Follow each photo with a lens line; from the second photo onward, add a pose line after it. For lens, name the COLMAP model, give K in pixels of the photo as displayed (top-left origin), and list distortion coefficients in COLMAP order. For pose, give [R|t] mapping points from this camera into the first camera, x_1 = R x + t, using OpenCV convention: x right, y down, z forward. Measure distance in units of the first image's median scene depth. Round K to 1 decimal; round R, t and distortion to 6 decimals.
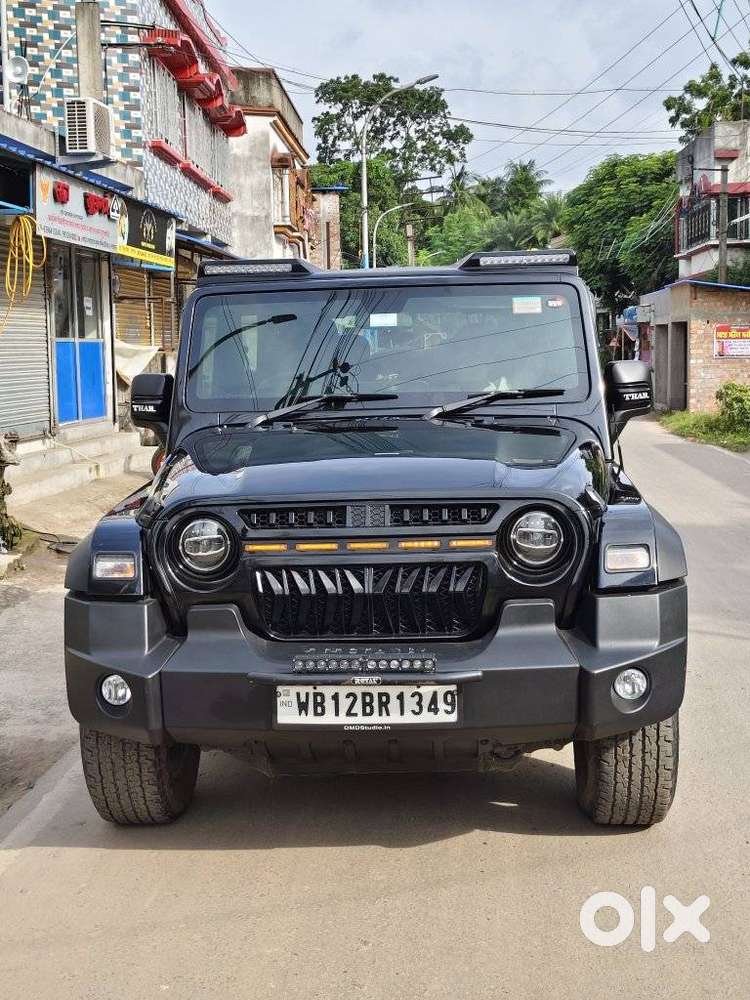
lens RADIAL K [[1373.0, 0, 370.1], [0, 1373.0, 501.8], [0, 0, 1]] dist [0.047027, 0.000000]
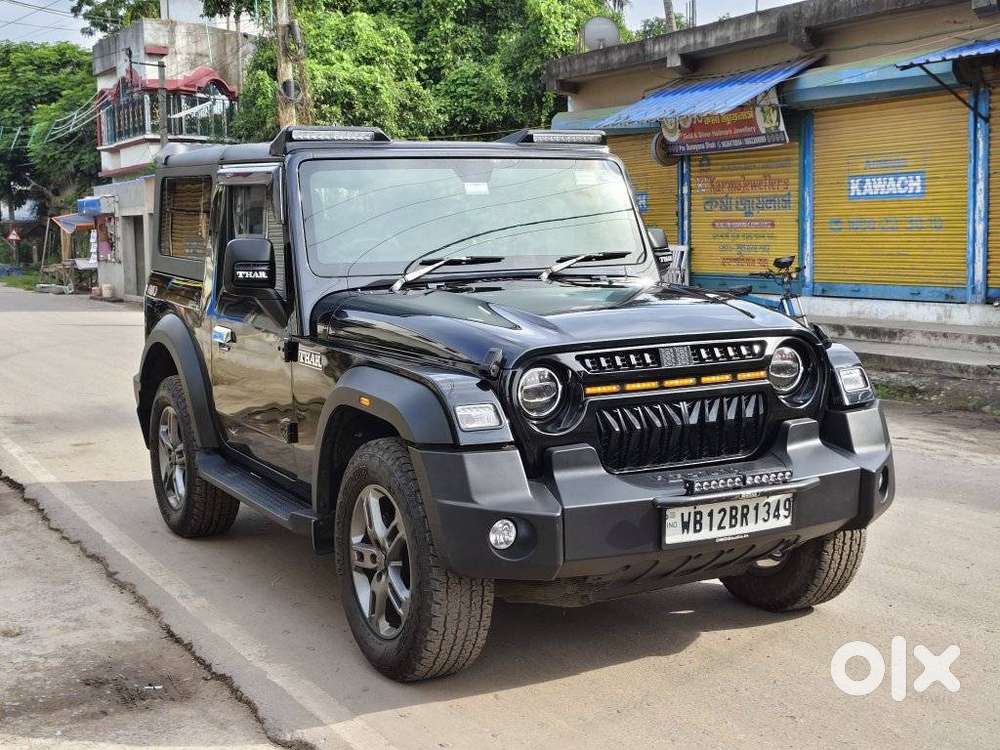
lens RADIAL K [[1373.0, 0, 504.3], [0, 1373.0, 372.8], [0, 0, 1]] dist [0.047027, 0.000000]
pose [[0.846809, -0.049902, 0.529552, -0.702317], [0.059864, 0.998205, -0.001664, 0.017139], [-0.528518, 0.033110, 0.848276, 0.119991]]
